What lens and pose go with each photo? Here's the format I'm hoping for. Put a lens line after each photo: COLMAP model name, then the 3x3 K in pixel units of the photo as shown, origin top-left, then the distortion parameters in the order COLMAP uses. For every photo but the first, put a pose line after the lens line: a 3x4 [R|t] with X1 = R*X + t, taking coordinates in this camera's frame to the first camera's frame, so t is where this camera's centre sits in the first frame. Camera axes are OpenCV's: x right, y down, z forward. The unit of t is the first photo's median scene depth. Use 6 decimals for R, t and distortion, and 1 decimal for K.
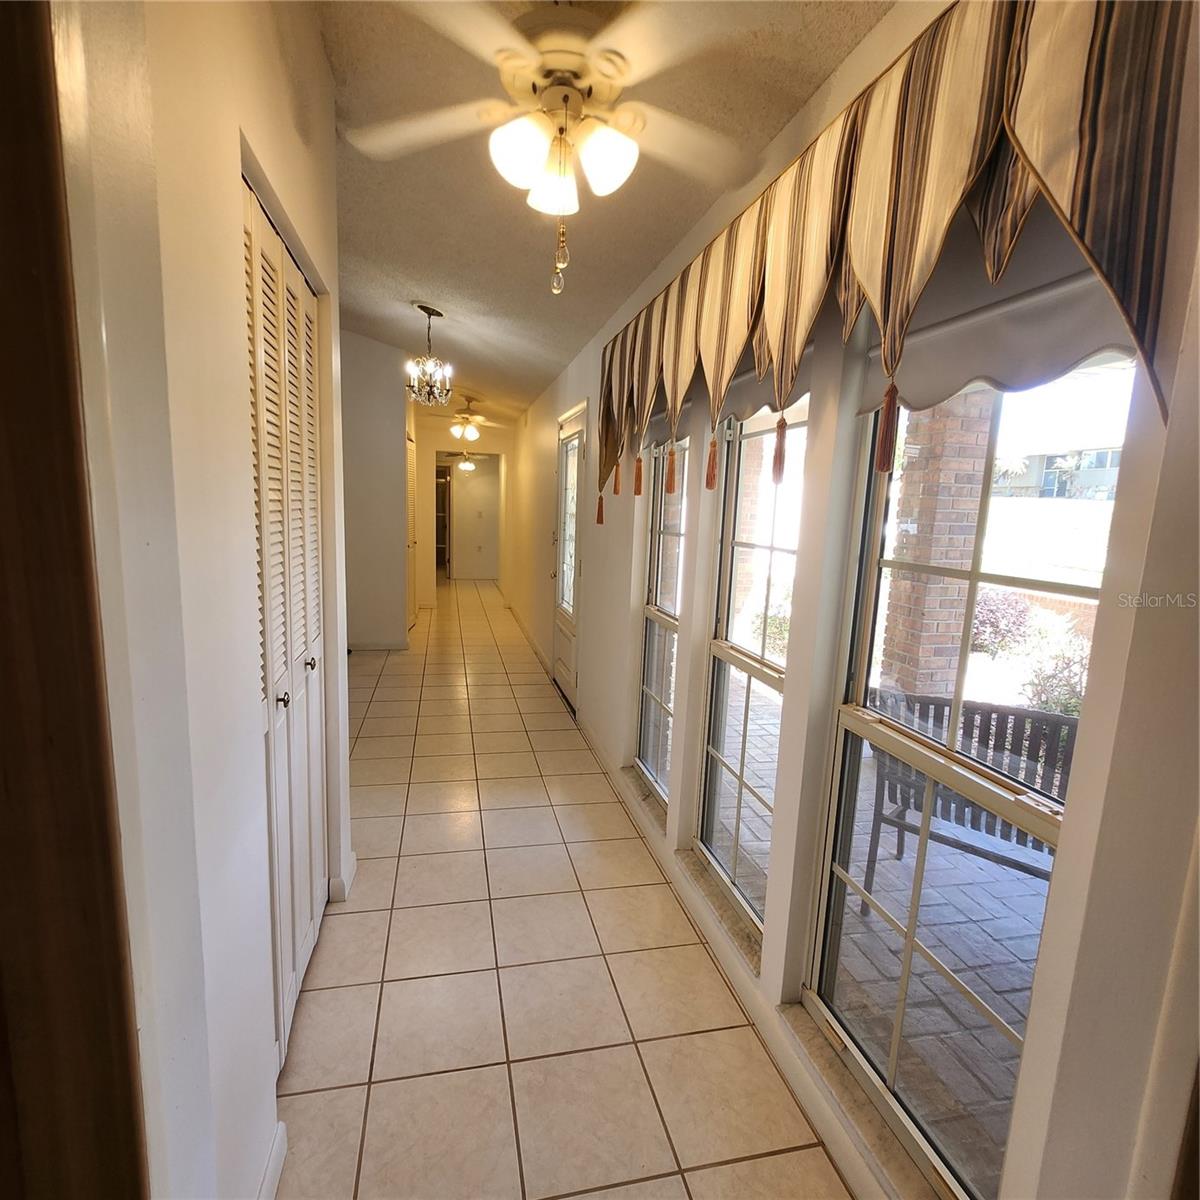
lens RADIAL K [[656.7, 0, 596.6], [0, 656.7, 611.8], [0, 0, 1]] dist [-0.016403, 0.000814]
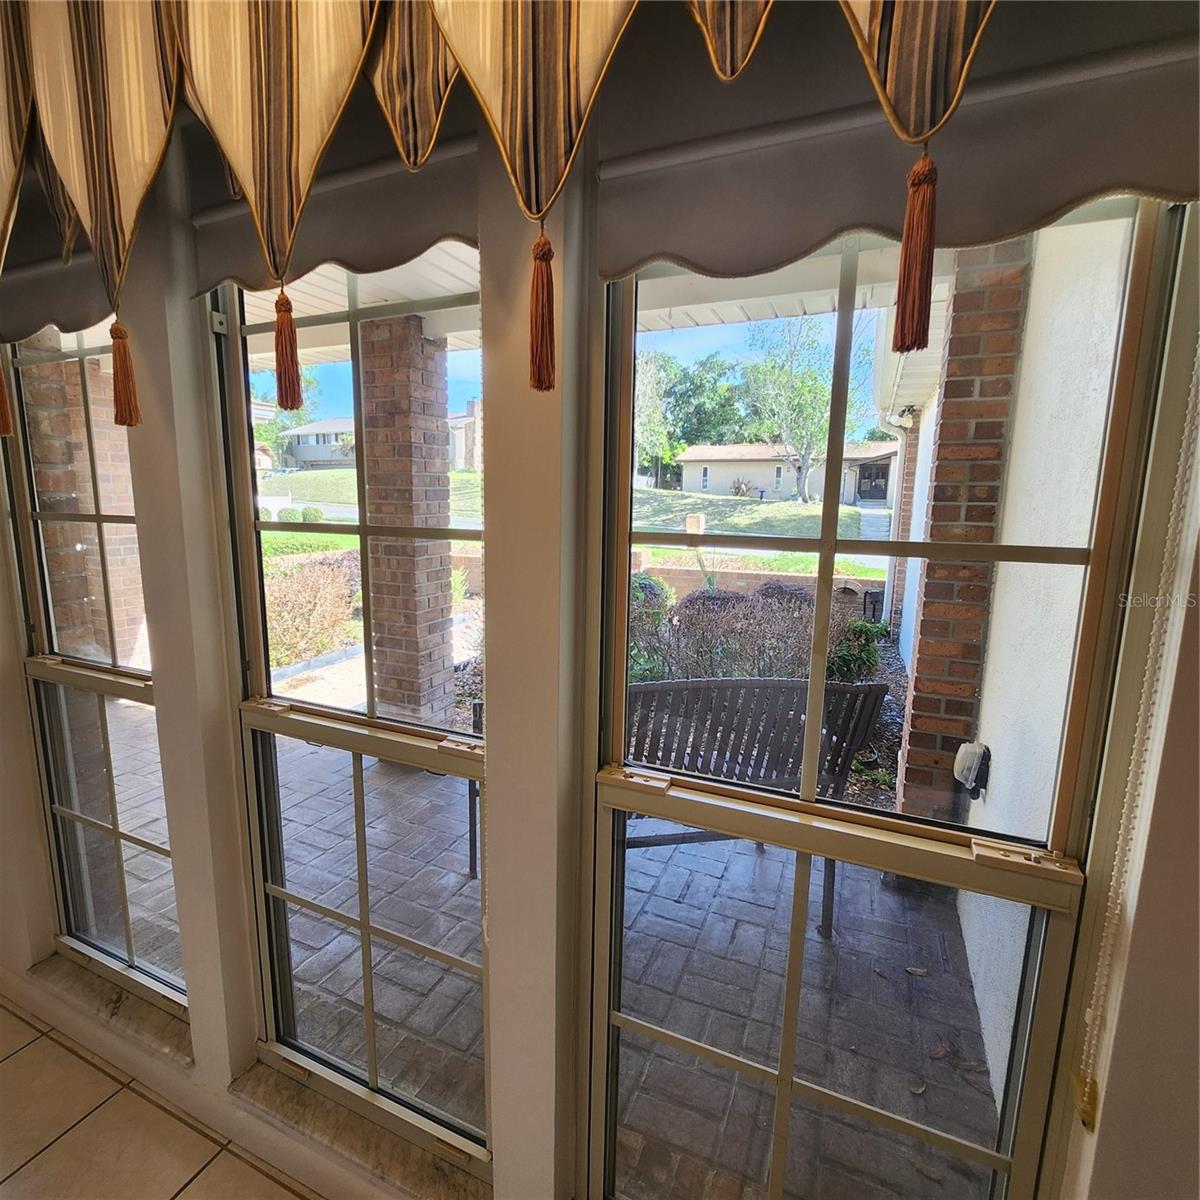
lens RADIAL K [[656.7, 0, 596.6], [0, 656.7, 611.8], [0, 0, 1]] dist [-0.016403, 0.000814]
pose [[0.609242, -0.161975, 0.776266, -0.043293], [0.133239, 0.985909, 0.101149, -0.037530], [-0.781711, 0.041805, 0.622238, 0.327085]]
